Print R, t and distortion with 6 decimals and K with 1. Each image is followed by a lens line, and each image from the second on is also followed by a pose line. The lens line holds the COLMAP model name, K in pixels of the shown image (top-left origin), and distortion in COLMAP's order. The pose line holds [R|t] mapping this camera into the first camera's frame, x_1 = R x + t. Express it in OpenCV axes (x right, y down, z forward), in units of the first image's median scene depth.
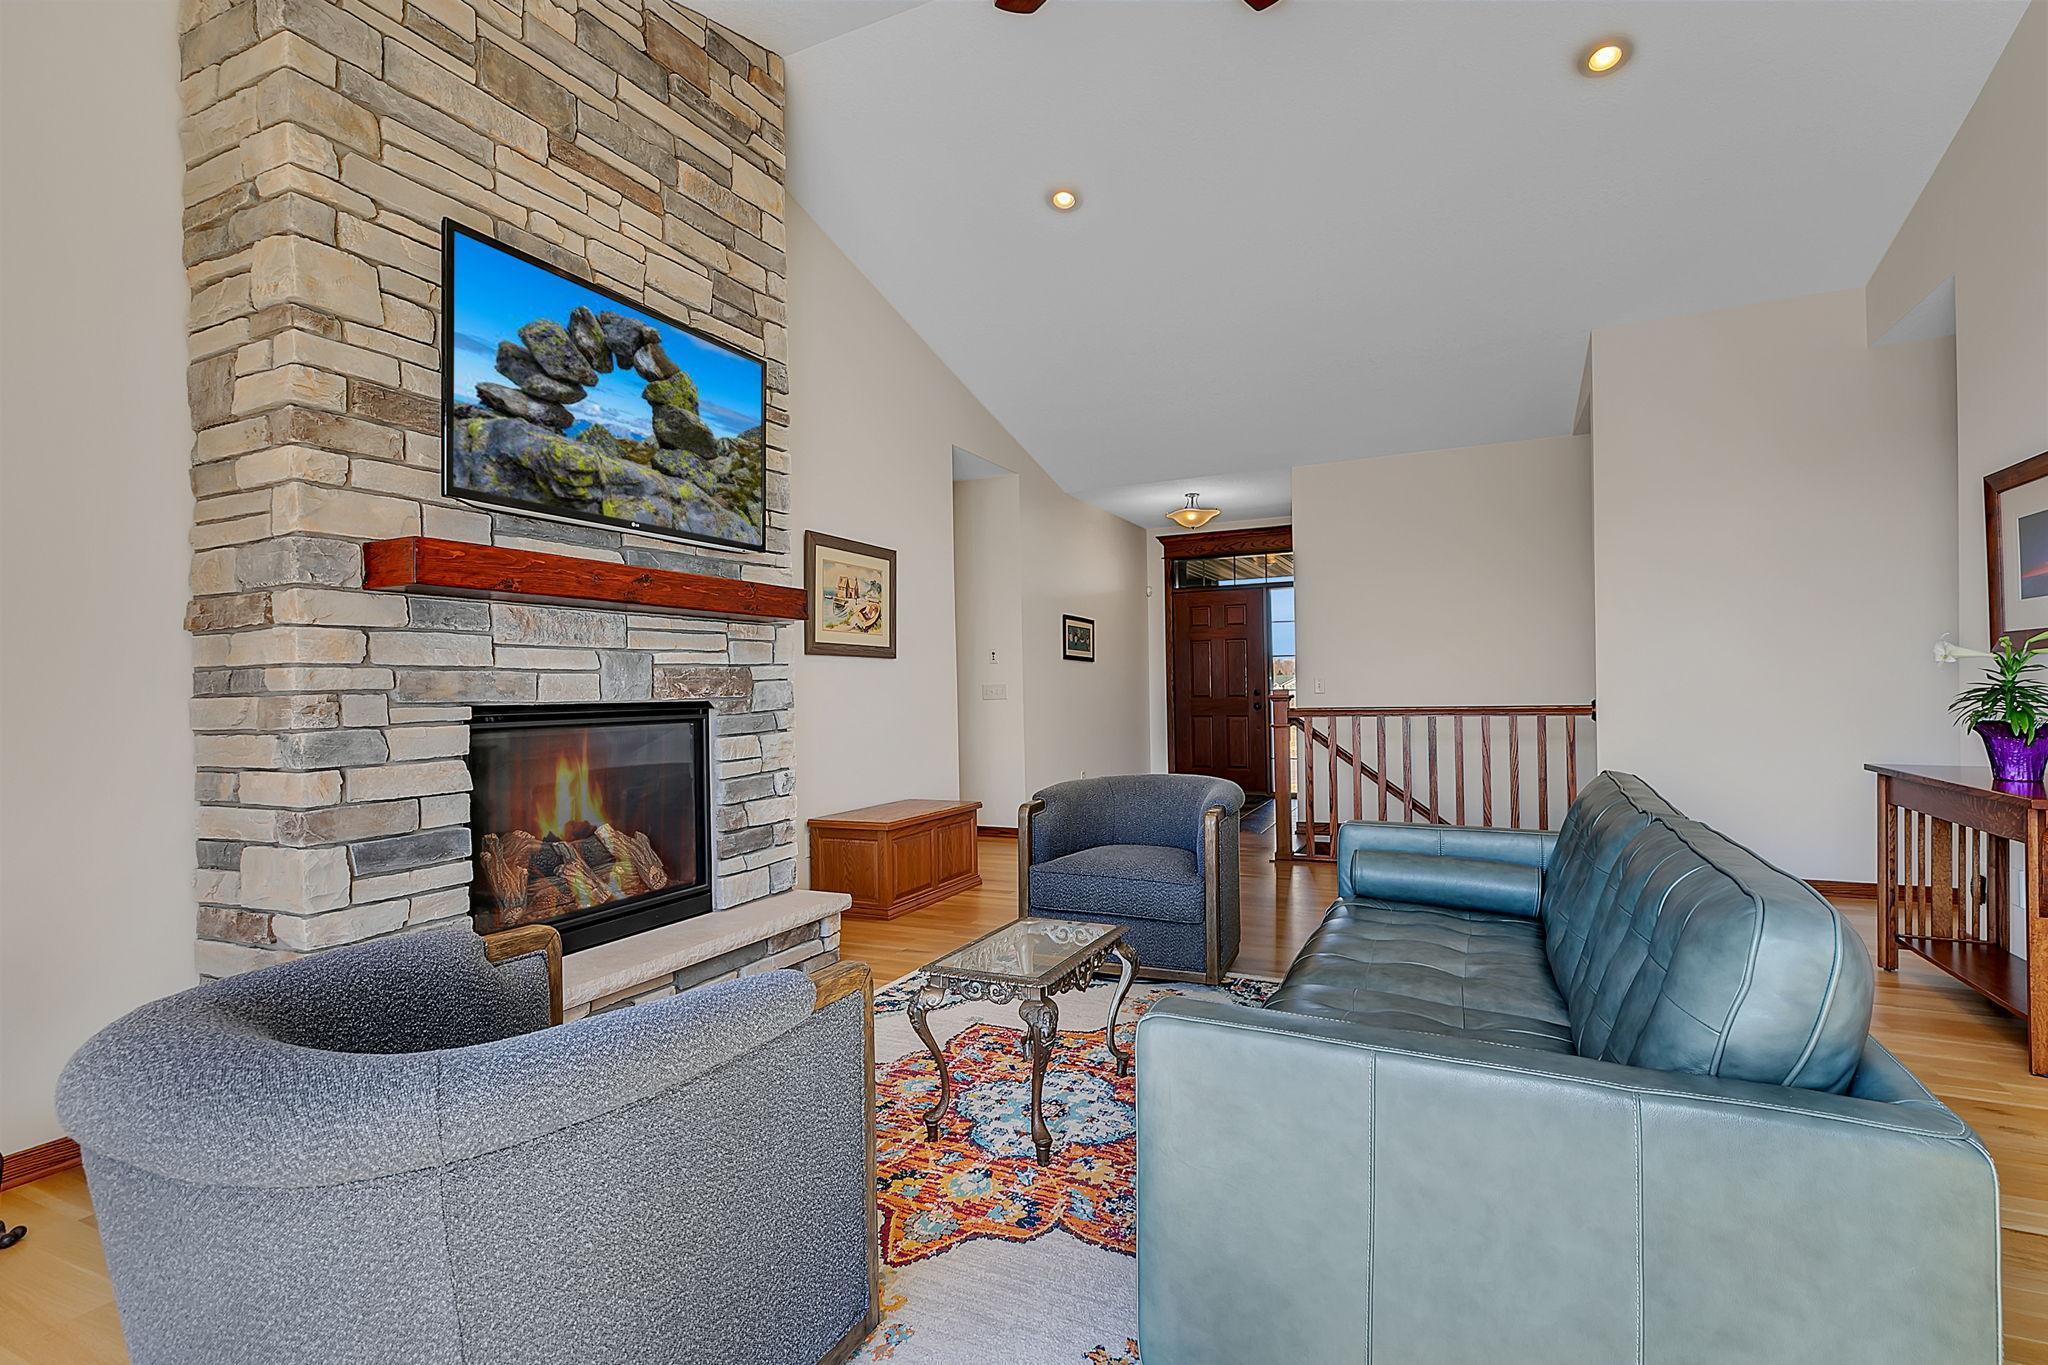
lens RADIAL K [[948.7, 0, 1034.6], [0, 948.7, 701.4], [0, 0, 1]] dist [-0.024292, 0.000802]
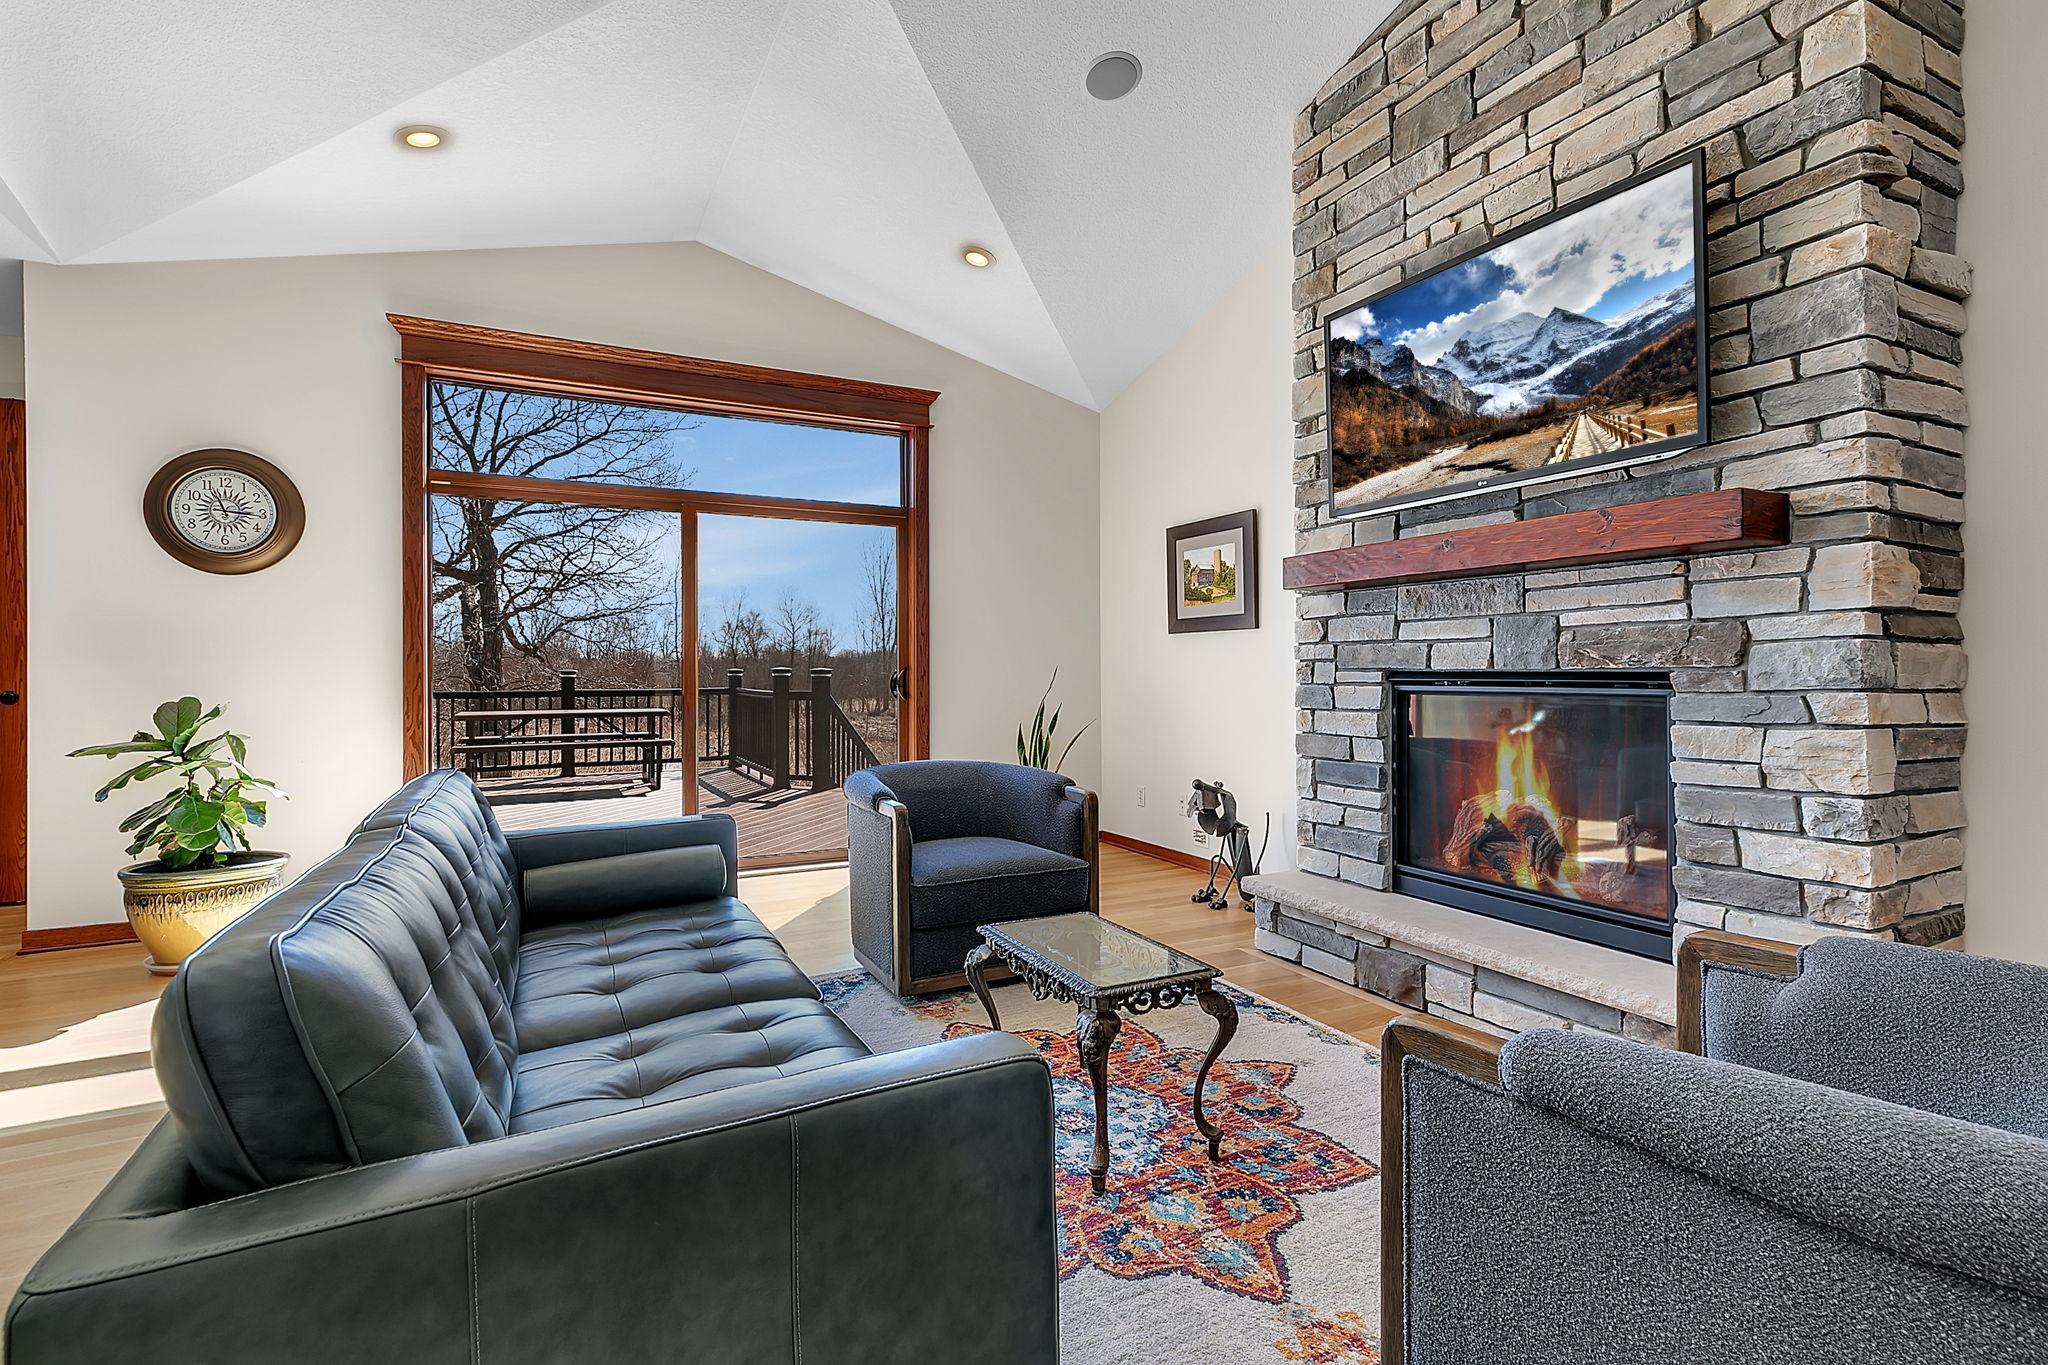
lens RADIAL K [[936.2, 0, 1033.4], [0, 936.2, 672.6], [0, 0, 1]] dist [-0.000408, 0.000079]
pose [[-0.600709, 0.024412, -0.799095, 0.564441], [0.007819, 0.999665, 0.024662, -0.023022], [0.799430, 0.008567, -0.600698, 1.129654]]
